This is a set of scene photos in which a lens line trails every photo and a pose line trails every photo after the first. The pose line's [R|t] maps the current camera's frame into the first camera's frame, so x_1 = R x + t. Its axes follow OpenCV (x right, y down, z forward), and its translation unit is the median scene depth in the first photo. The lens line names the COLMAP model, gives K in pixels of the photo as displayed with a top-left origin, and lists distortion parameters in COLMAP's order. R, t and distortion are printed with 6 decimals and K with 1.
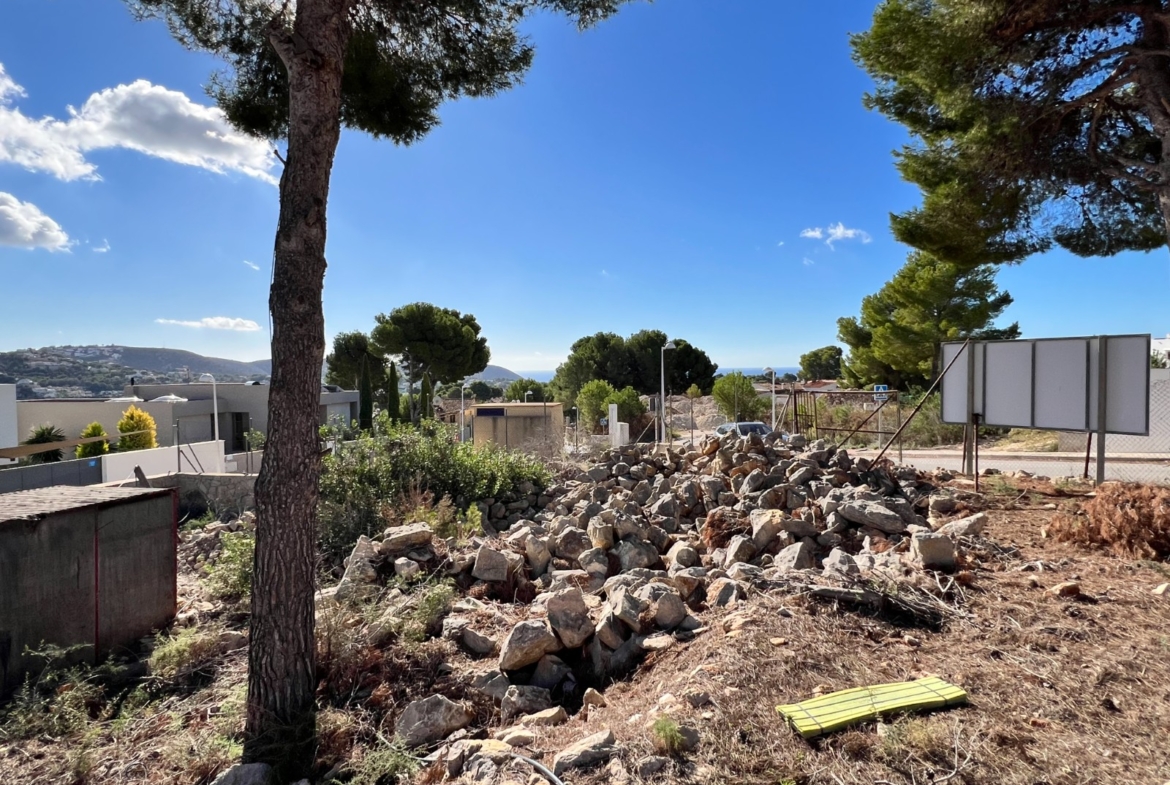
lens RADIAL K [[627.0, 0, 584.7], [0, 627.0, 388.6], [0, 0, 1]] dist [-0.001671, -0.000038]
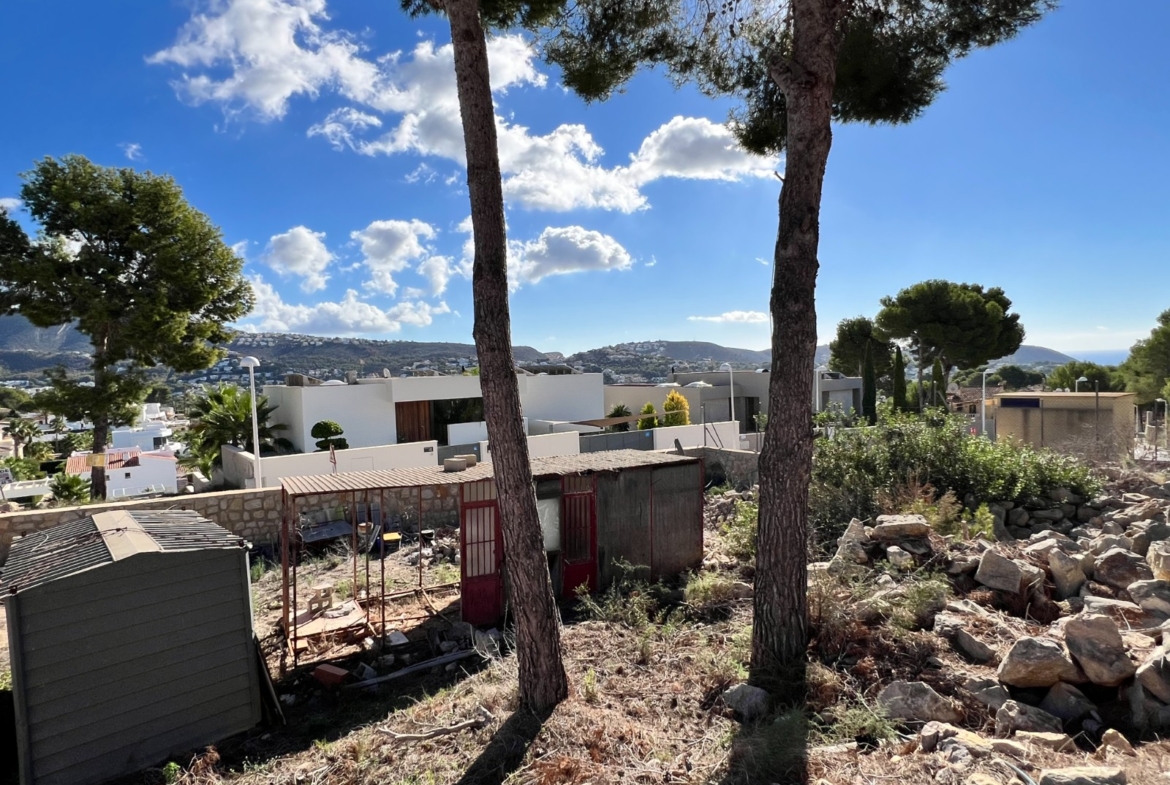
lens RADIAL K [[627.0, 0, 584.7], [0, 627.0, 388.6], [0, 0, 1]] dist [-0.001671, -0.000038]
pose [[0.721399, 0.010634, -0.692438, 0.028901], [0.004689, 0.999784, 0.020239, -0.003429], [0.692503, -0.017847, 0.721194, -0.042123]]
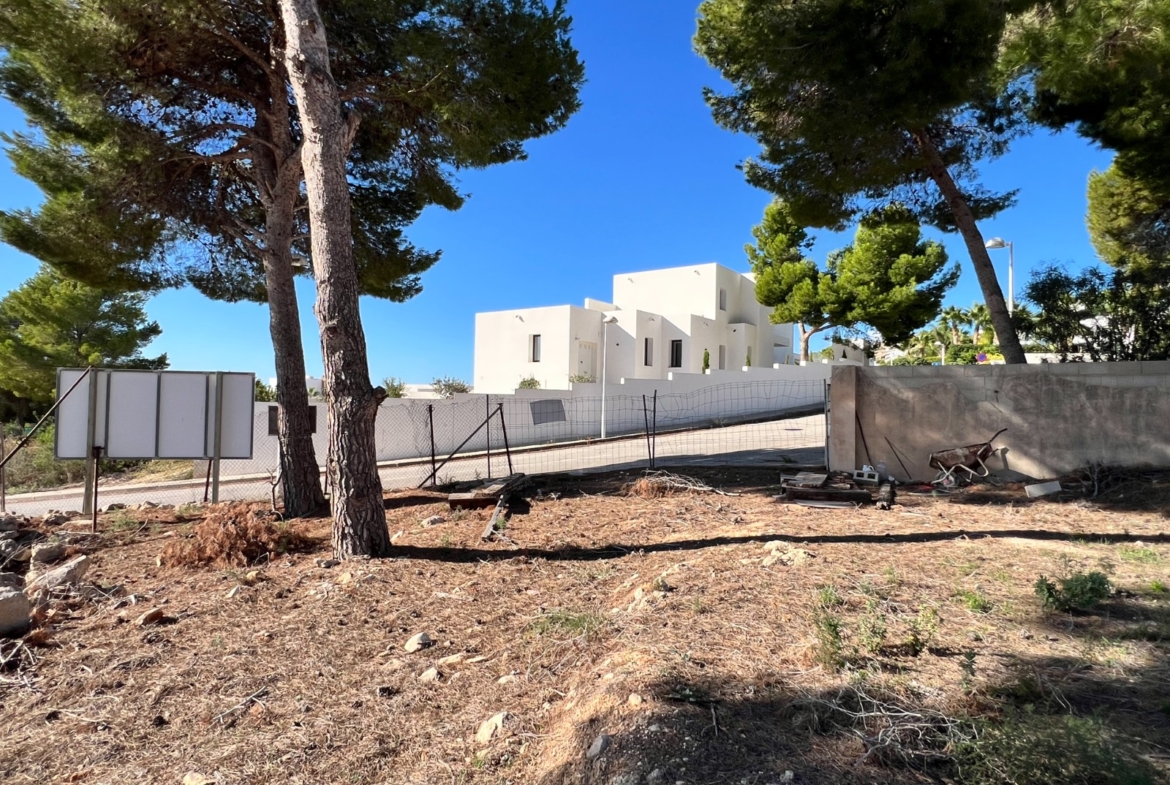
lens RADIAL K [[627.0, 0, 584.7], [0, 627.0, 388.6], [0, 0, 1]] dist [-0.001671, -0.000038]
pose [[0.374936, 0.039957, 0.926189, 0.031670], [0.004941, 0.998970, -0.045097, -0.000500], [-0.927037, 0.021484, 0.374353, -0.019833]]
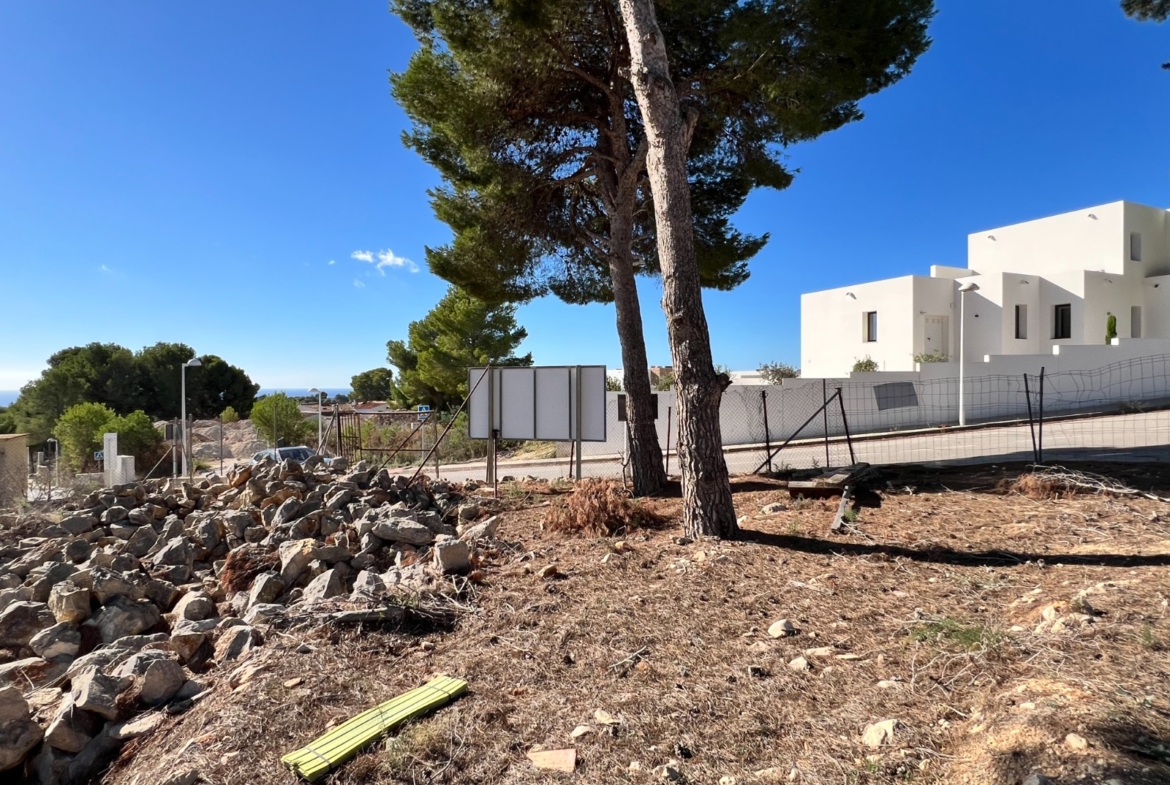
lens RADIAL K [[627.0, 0, 584.7], [0, 627.0, 388.6], [0, 0, 1]] dist [-0.001671, -0.000038]
pose [[0.774217, 0.007009, 0.632881, 0.019594], [0.014471, 0.999481, -0.028771, -0.000005], [-0.632755, 0.031434, 0.773714, -0.002294]]
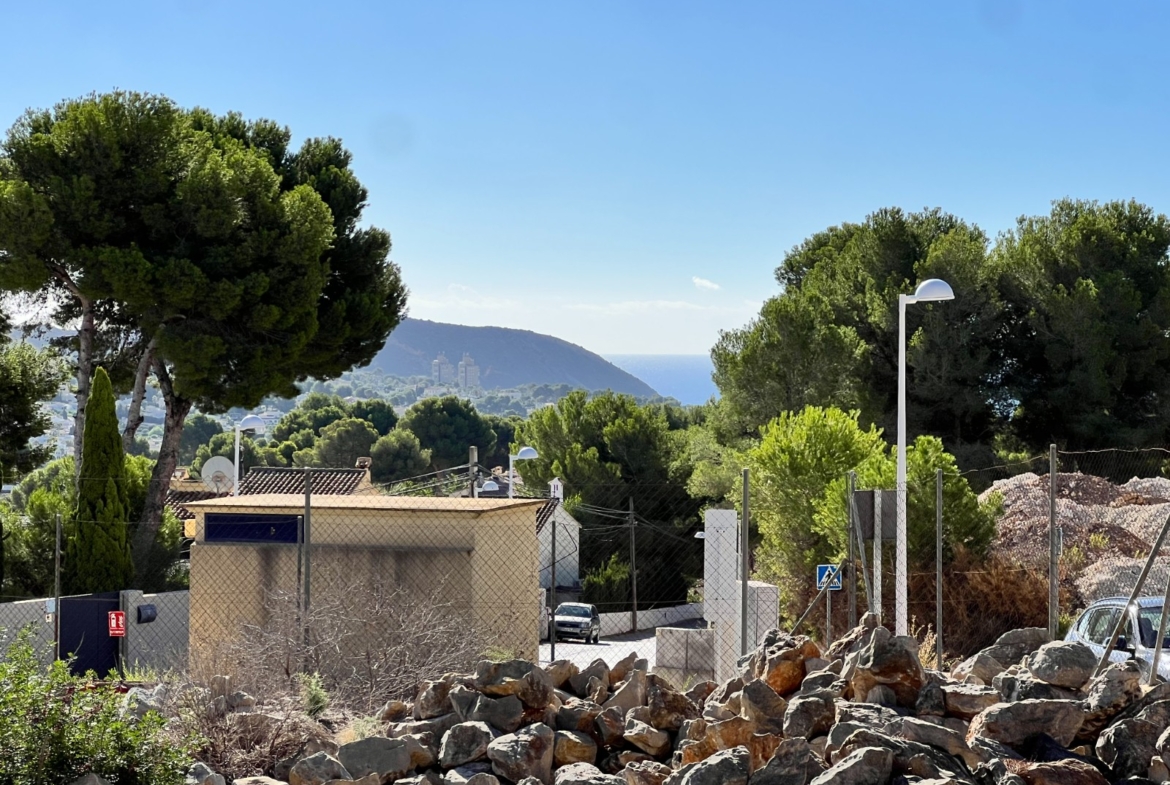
lens RADIAL K [[2617.5, 0, 616.7], [0, 2617.5, 373.5], [0, 0, 1]] dist [0.194062, 0.150701]
pose [[0.992902, 0.019049, -0.117397, 0.341030], [-0.021616, 0.999553, -0.020630, -0.021769], [0.116951, 0.023022, 0.992871, -0.240667]]
